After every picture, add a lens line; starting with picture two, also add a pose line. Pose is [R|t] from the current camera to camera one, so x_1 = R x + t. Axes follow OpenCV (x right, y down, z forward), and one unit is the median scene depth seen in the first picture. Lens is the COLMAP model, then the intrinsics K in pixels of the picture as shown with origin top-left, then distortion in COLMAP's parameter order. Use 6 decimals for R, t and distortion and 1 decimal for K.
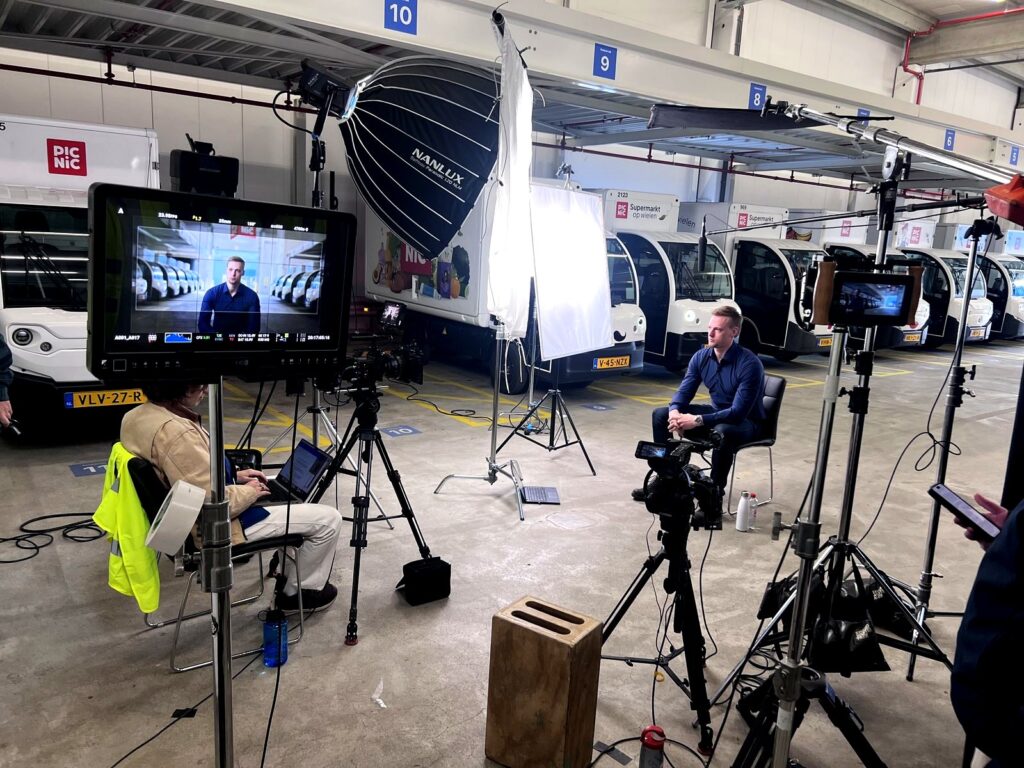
lens RADIAL K [[771.8, 0, 512.0], [0, 771.8, 384.0], [0, 0, 1]] dist [0.046171, -0.057155]
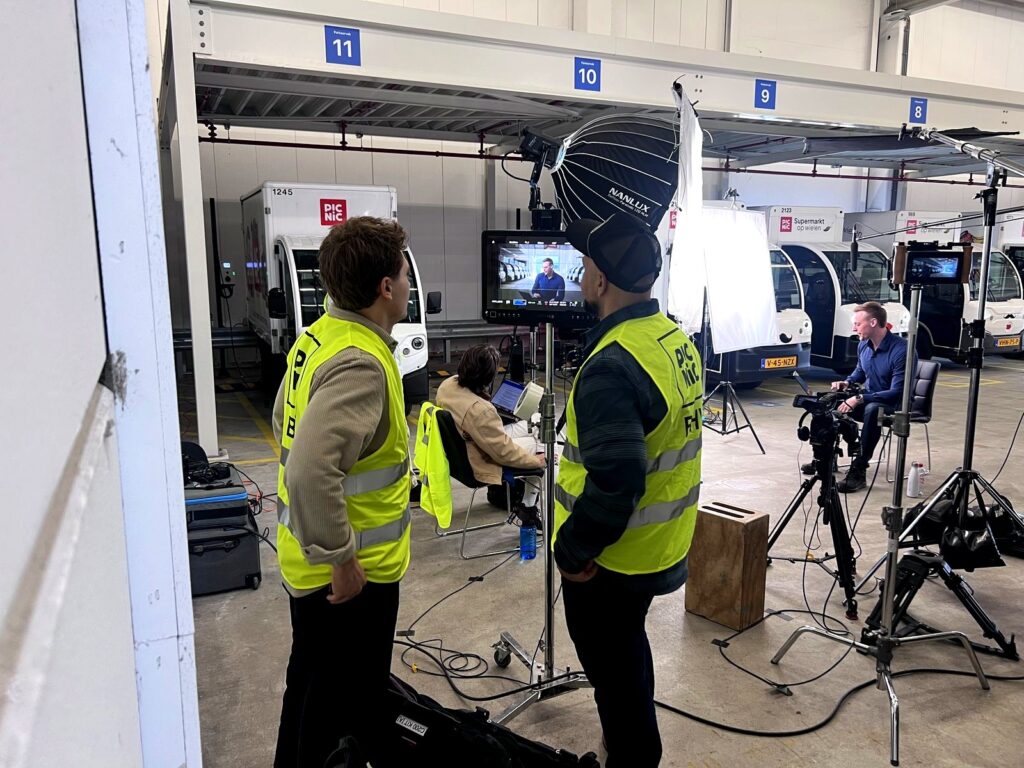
lens RADIAL K [[771.8, 0, 512.0], [0, 771.8, 384.0], [0, 0, 1]] dist [0.046171, -0.057155]
pose [[0.977879, -0.021169, -0.208095, -0.015616], [0.014095, 0.999273, -0.035415, 0.044051], [0.208694, 0.031699, 0.977467, -0.187431]]
